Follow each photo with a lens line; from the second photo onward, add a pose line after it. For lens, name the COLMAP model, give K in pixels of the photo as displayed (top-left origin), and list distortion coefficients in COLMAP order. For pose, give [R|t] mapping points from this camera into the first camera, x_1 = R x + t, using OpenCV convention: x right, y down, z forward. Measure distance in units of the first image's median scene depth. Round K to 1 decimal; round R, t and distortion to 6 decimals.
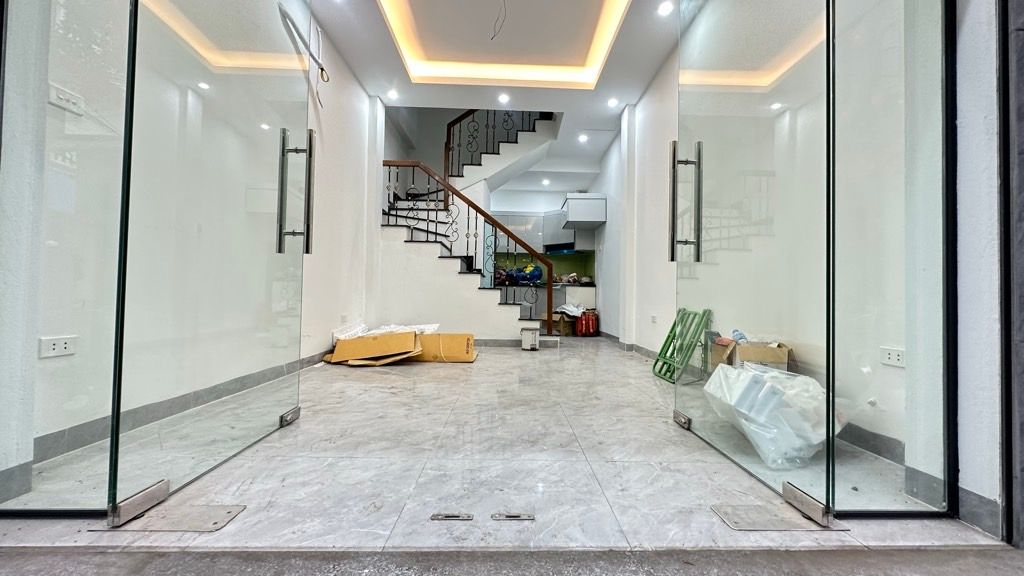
lens RADIAL K [[407.1, 0, 528.5], [0, 407.1, 286.3], [0, 0, 1]] dist [0.001075, -0.000080]
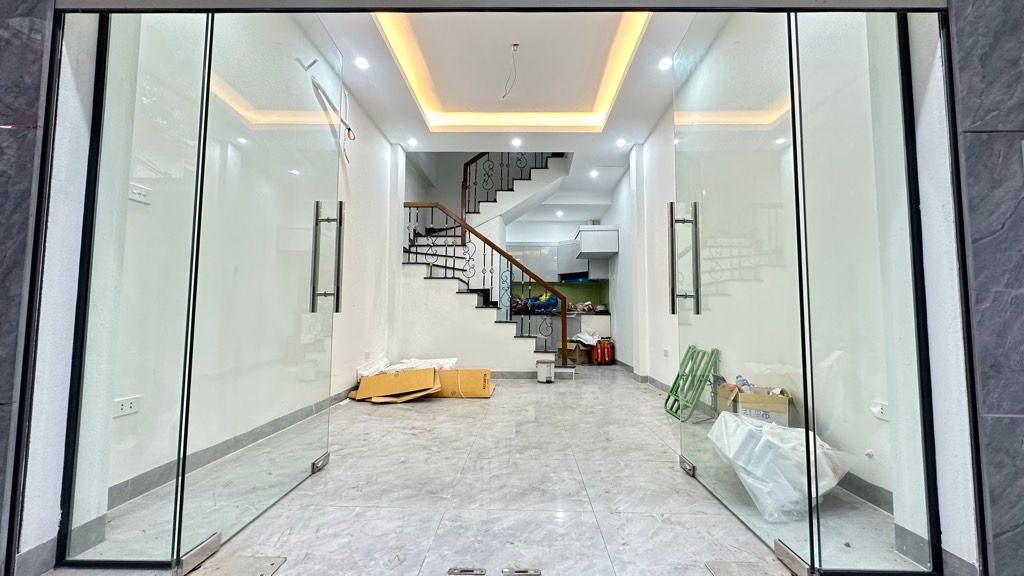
lens RADIAL K [[407.1, 0, 528.5], [0, 407.1, 286.3], [0, 0, 1]] dist [0.001075, -0.000080]
pose [[0.998854, -0.017040, -0.044733, 0.023507], [0.015047, 0.998895, -0.044514, -0.085782], [0.045442, 0.043790, 0.998007, -0.074028]]
